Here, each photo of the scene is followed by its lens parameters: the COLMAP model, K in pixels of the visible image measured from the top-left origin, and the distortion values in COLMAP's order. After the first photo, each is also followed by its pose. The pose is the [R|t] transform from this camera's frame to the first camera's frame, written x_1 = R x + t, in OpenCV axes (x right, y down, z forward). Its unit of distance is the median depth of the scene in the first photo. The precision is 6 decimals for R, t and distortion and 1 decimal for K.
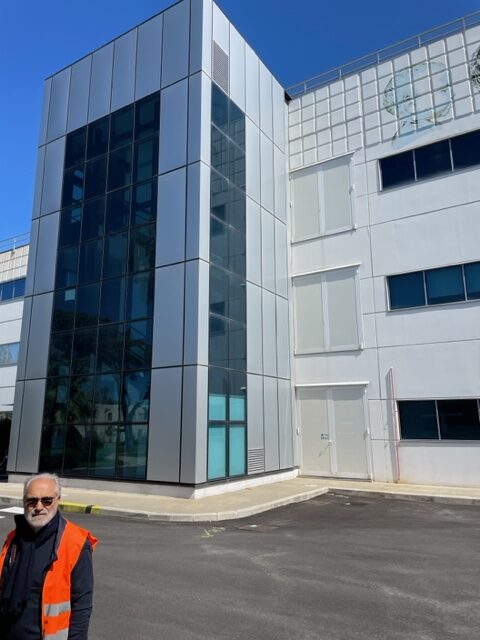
lens RADIAL K [[474.2, 0, 240.1], [0, 474.2, 313.5], [0, 0, 1]] dist [0.039461, 0.000169]
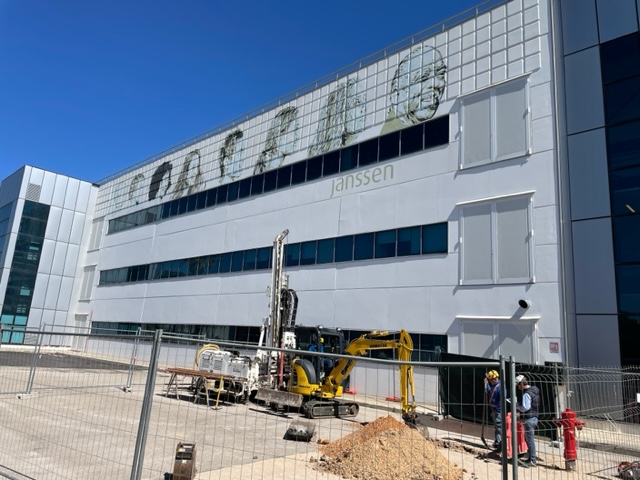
lens RADIAL K [[477.5, 0, 321.1], [0, 477.5, 237.7], [0, 0, 1]] dist [0.087685, -0.107785]
pose [[0.975825, 0.021502, -0.217491, 0.193763], [-0.021157, 0.999769, 0.003915, -0.028109], [0.217525, 0.000781, 0.976054, -0.118035]]
